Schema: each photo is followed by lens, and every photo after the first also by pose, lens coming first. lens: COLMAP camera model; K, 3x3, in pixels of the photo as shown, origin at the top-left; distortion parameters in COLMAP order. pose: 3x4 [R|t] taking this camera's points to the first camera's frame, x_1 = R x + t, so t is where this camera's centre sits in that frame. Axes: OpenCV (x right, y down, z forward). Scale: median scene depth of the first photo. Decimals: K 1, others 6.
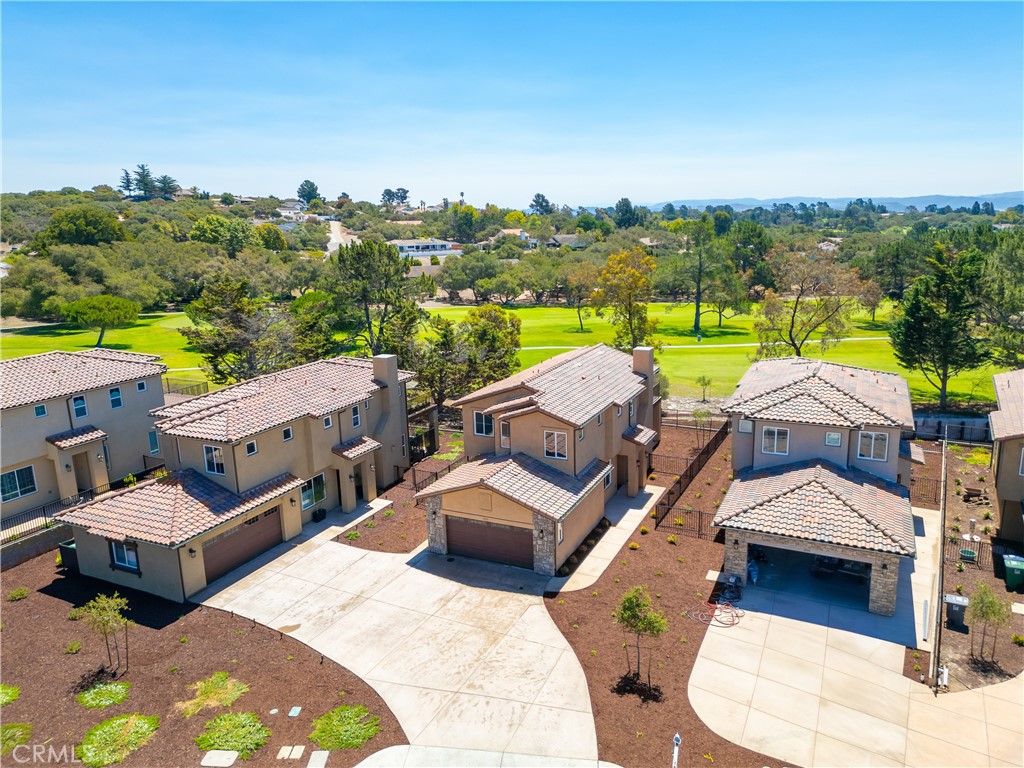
lens RADIAL K [[718.3, 0, 514.1], [0, 718.3, 383.7], [0, 0, 1]] dist [0.082067, -0.083702]
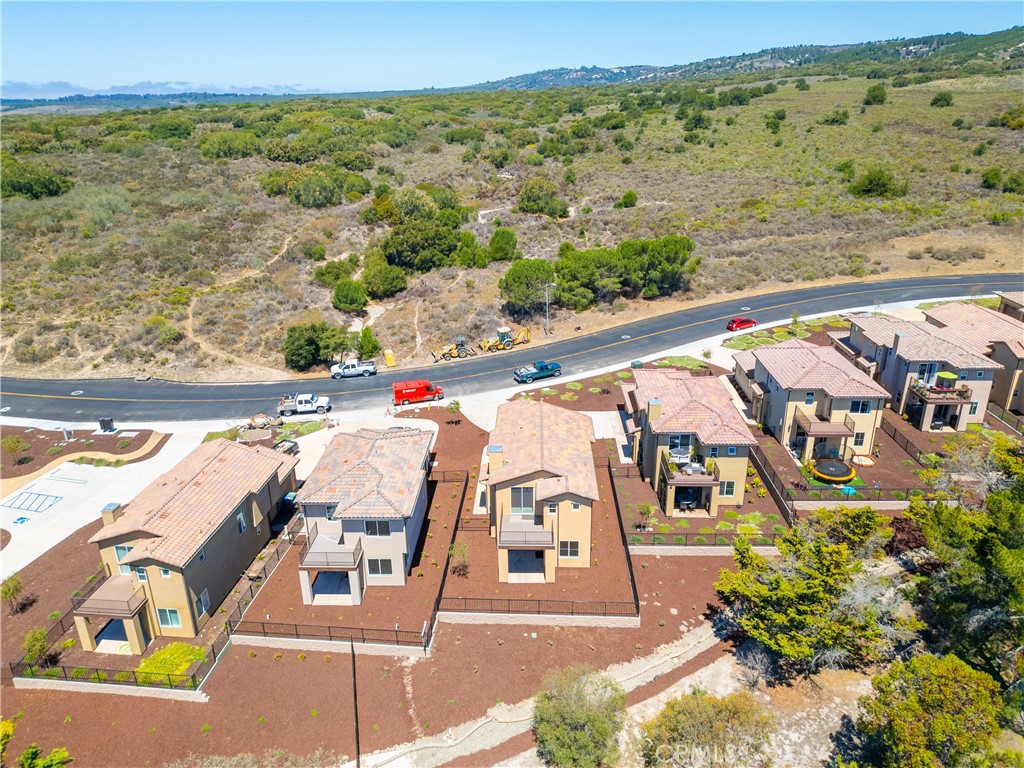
lens RADIAL K [[718.3, 0, 514.1], [0, 718.3, 383.7], [0, 0, 1]] dist [0.082067, -0.083702]
pose [[-0.912112, 0.189300, -0.363616, 0.700502], [-0.051299, 0.827318, 0.559386, -1.010786], [0.406718, 0.528876, -0.744896, 2.265238]]
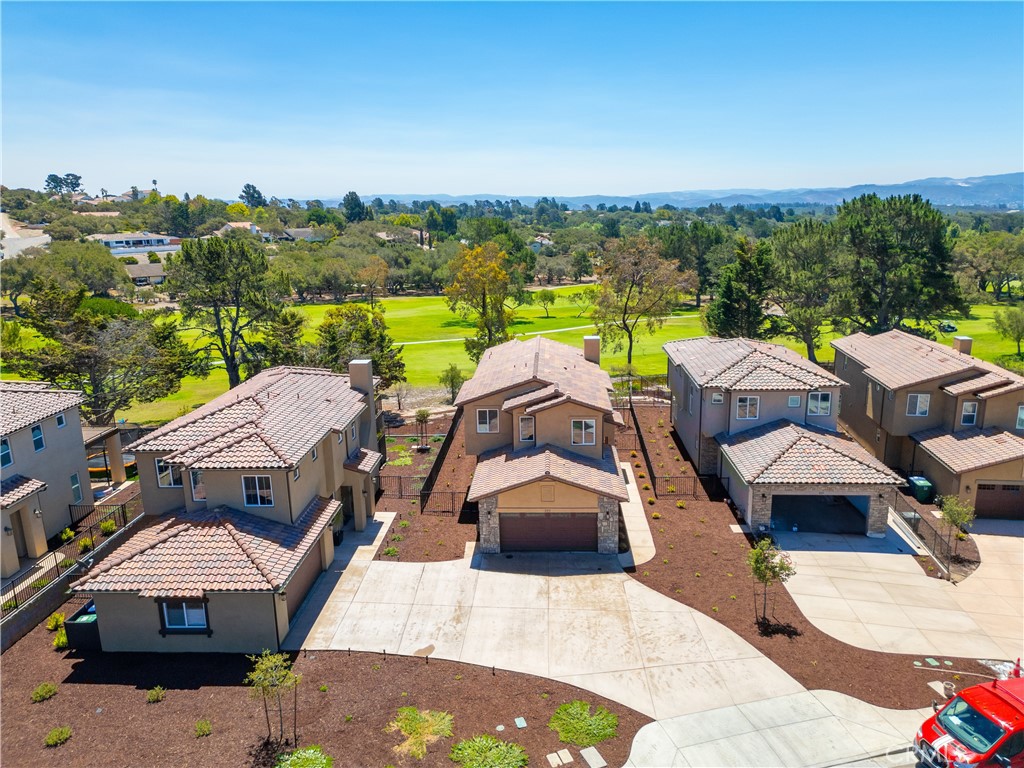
lens RADIAL K [[718.3, 0, 514.1], [0, 718.3, 383.7], [0, 0, 1]] dist [0.082067, -0.083702]
pose [[0.921227, -0.084910, 0.379647, -0.412397], [0.081904, 0.996349, 0.024097, -0.018479], [-0.380307, 0.008896, 0.924818, 0.061294]]
